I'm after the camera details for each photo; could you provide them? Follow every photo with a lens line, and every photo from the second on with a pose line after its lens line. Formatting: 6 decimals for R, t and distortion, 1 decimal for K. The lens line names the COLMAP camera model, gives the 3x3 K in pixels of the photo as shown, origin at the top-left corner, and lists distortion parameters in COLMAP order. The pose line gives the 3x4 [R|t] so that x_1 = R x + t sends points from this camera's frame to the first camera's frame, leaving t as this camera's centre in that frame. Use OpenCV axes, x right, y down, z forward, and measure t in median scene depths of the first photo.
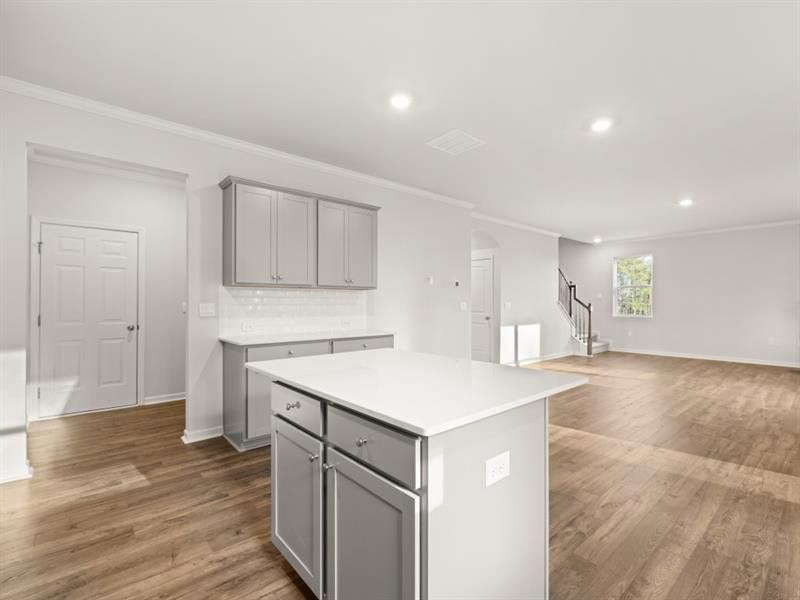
lens RADIAL K [[377.5, 0, 400.0], [0, 377.5, 300.0], [0, 0, 1]] dist [-0.001337, -0.000226]
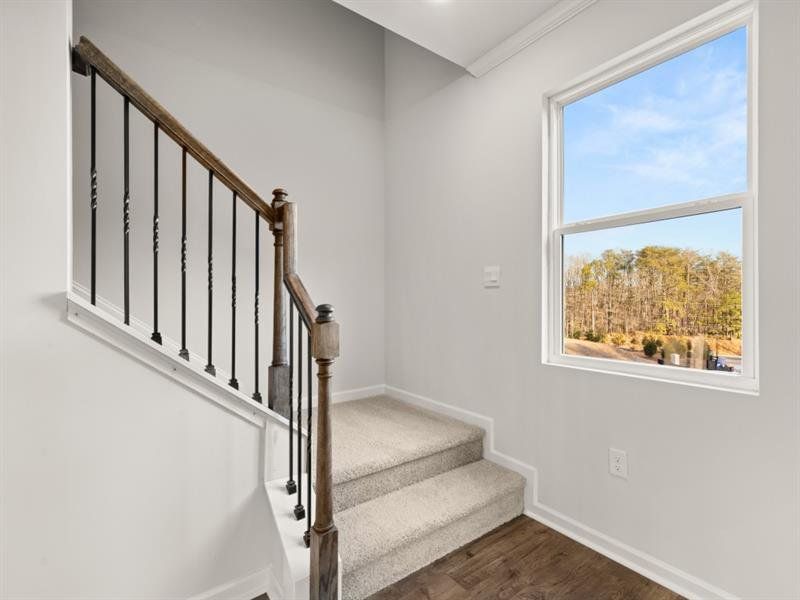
lens RADIAL K [[377.5, 0, 400.0], [0, 377.5, 300.0], [0, 0, 1]] dist [-0.001337, -0.000226]
pose [[0.997588, -0.002495, -0.069365, 0.541958], [0.002576, 0.999996, 0.001082, 0.006556], [0.069362, -0.001258, 0.997591, 0.842761]]
